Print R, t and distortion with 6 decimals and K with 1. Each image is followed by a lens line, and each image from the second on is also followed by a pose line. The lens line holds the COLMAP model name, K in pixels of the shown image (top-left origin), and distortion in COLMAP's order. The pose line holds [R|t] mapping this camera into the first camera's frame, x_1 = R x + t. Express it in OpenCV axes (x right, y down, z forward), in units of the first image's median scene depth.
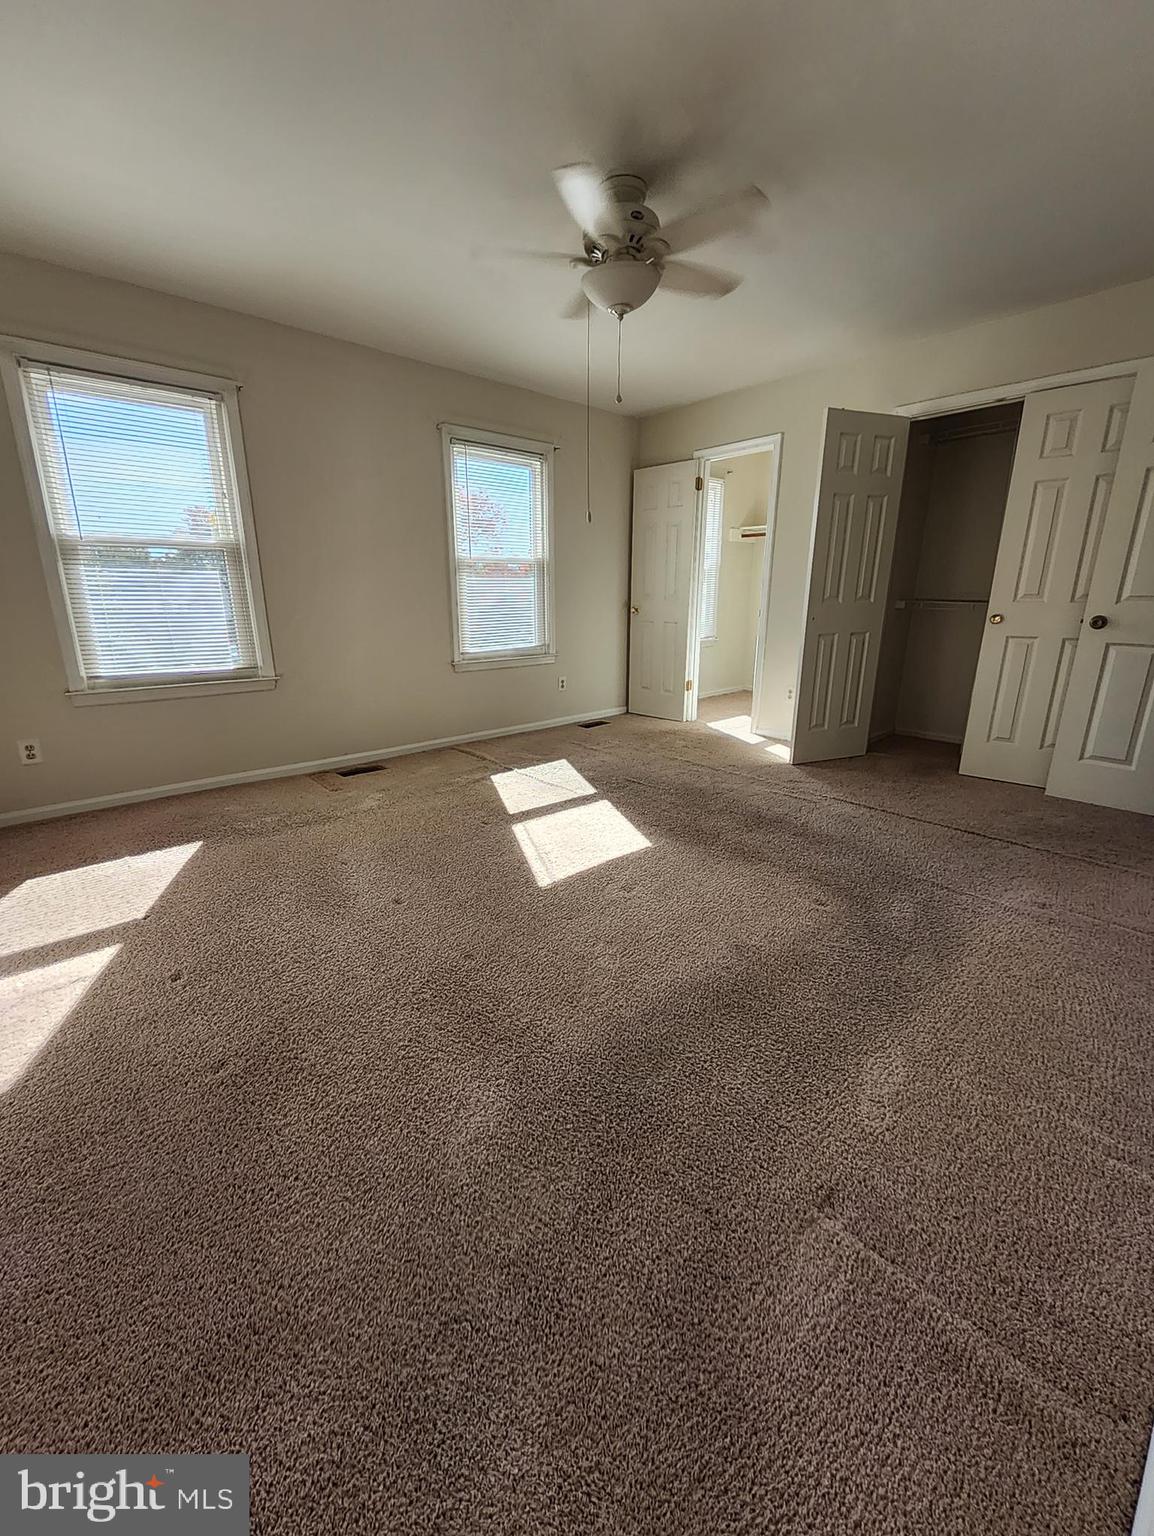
lens RADIAL K [[628.9, 0, 577.0], [0, 628.9, 768.0], [0, 0, 1]] dist [0.008642, 0.000006]
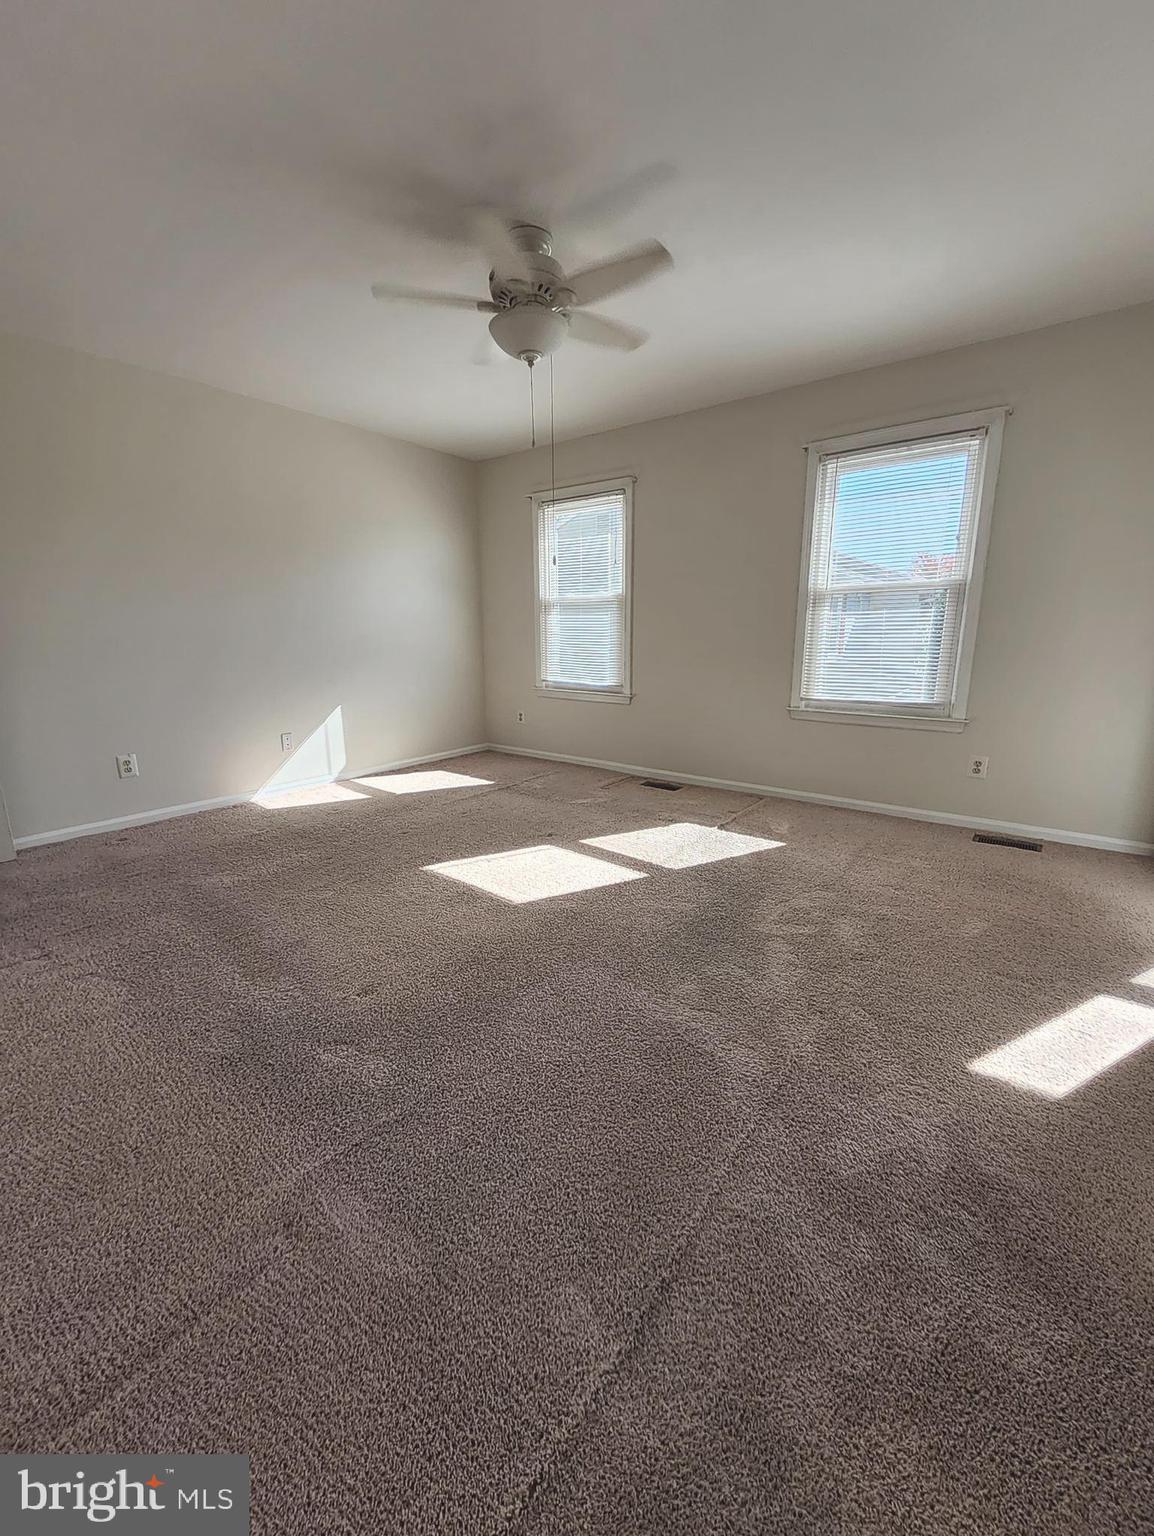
lens RADIAL K [[611.3, 0, 570.0], [0, 611.3, 769.4], [0, 0, 1]] dist [-0.001721, -0.002334]
pose [[0.164879, 0.220103, -0.961441, 0.651547], [-0.262233, 0.949481, 0.172394, -0.163519], [0.950815, 0.223698, 0.214268, 0.582772]]
